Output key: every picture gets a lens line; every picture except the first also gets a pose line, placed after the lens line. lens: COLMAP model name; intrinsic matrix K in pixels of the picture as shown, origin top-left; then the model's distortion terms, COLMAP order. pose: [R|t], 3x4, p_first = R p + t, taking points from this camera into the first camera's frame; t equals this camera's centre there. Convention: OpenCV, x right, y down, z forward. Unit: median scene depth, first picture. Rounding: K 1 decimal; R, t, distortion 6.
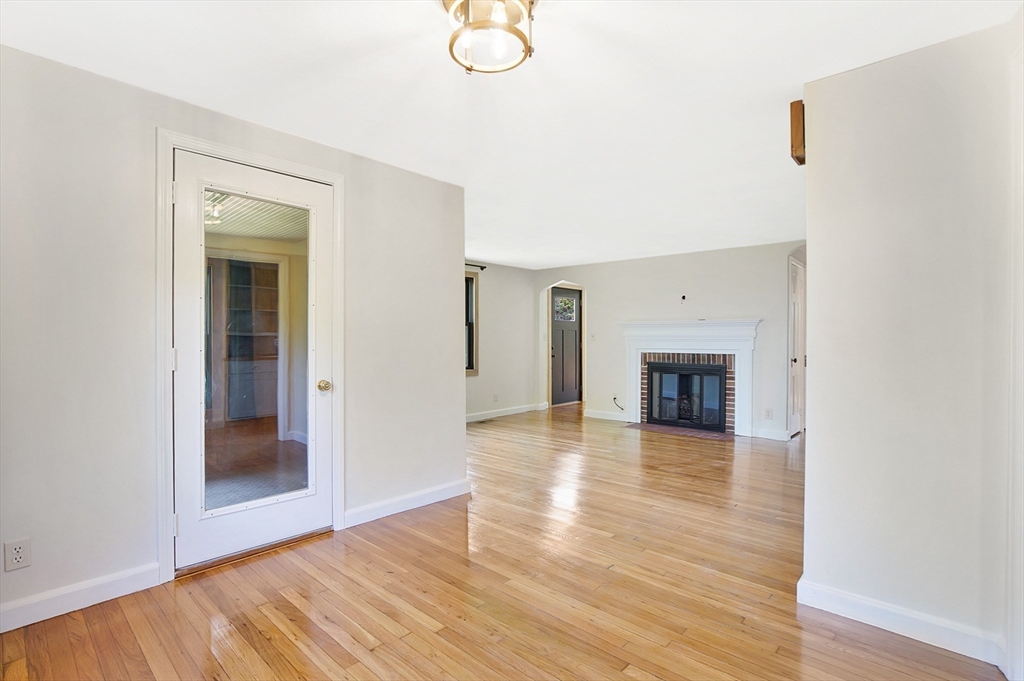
lens RADIAL K [[495.9, 0, 512.4], [0, 495.9, 350.4], [0, 0, 1]] dist [-0.057962, 0.031147]
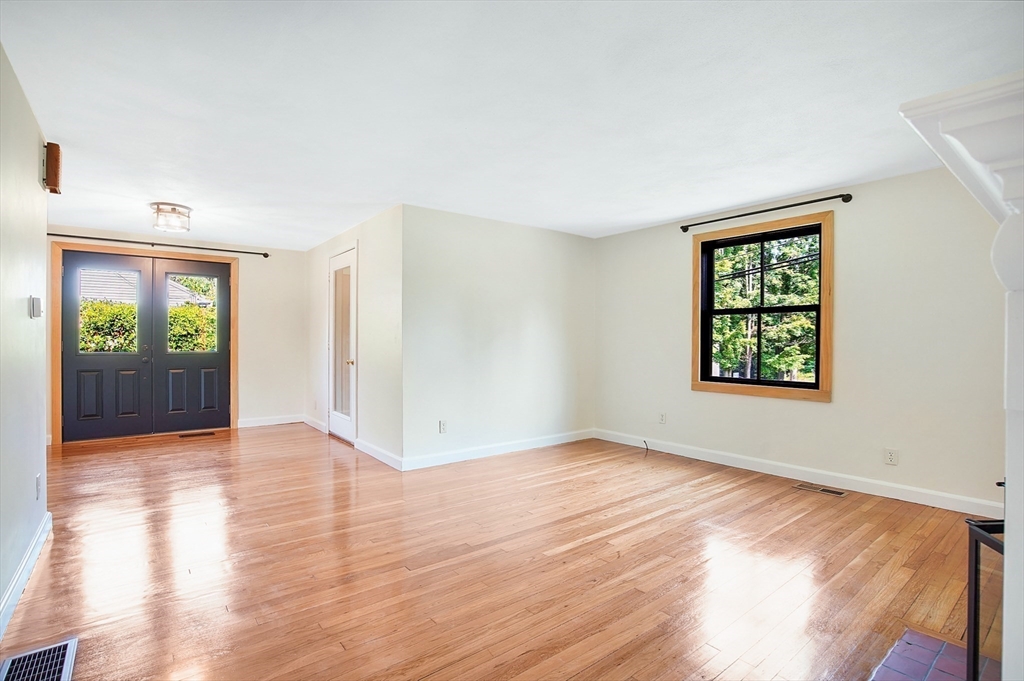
lens RADIAL K [[480.1, 0, 512.0], [0, 480.1, 340.5], [0, 0, 1]] dist [-0.000094, -0.000168]
pose [[-0.155528, -0.003784, -0.987824, 0.552964], [-0.020328, 0.999793, -0.000629, -0.009007], [0.987622, 0.019983, -0.155573, 0.828103]]
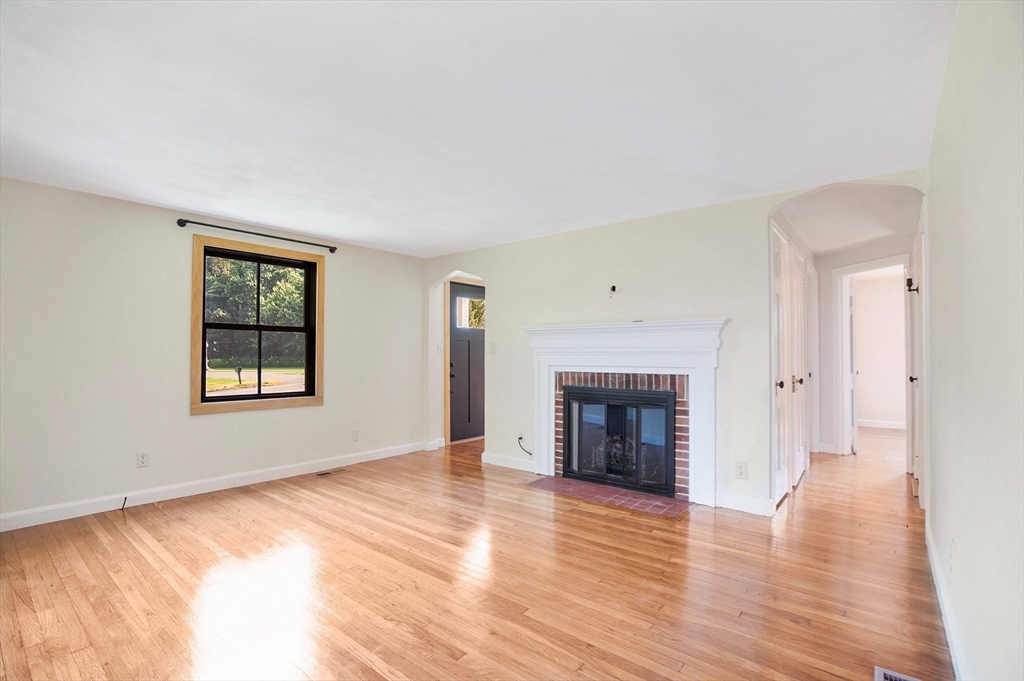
lens RADIAL K [[485.8, 0, 516.9], [0, 485.8, 352.7], [0, 0, 1]] dist [-0.063540, 0.027238]
pose [[0.998540, 0.000748, 0.054006, 0.183401], [0.000703, 0.999639, -0.026845, -0.003916], [-0.054006, 0.026844, 0.998180, 0.359398]]
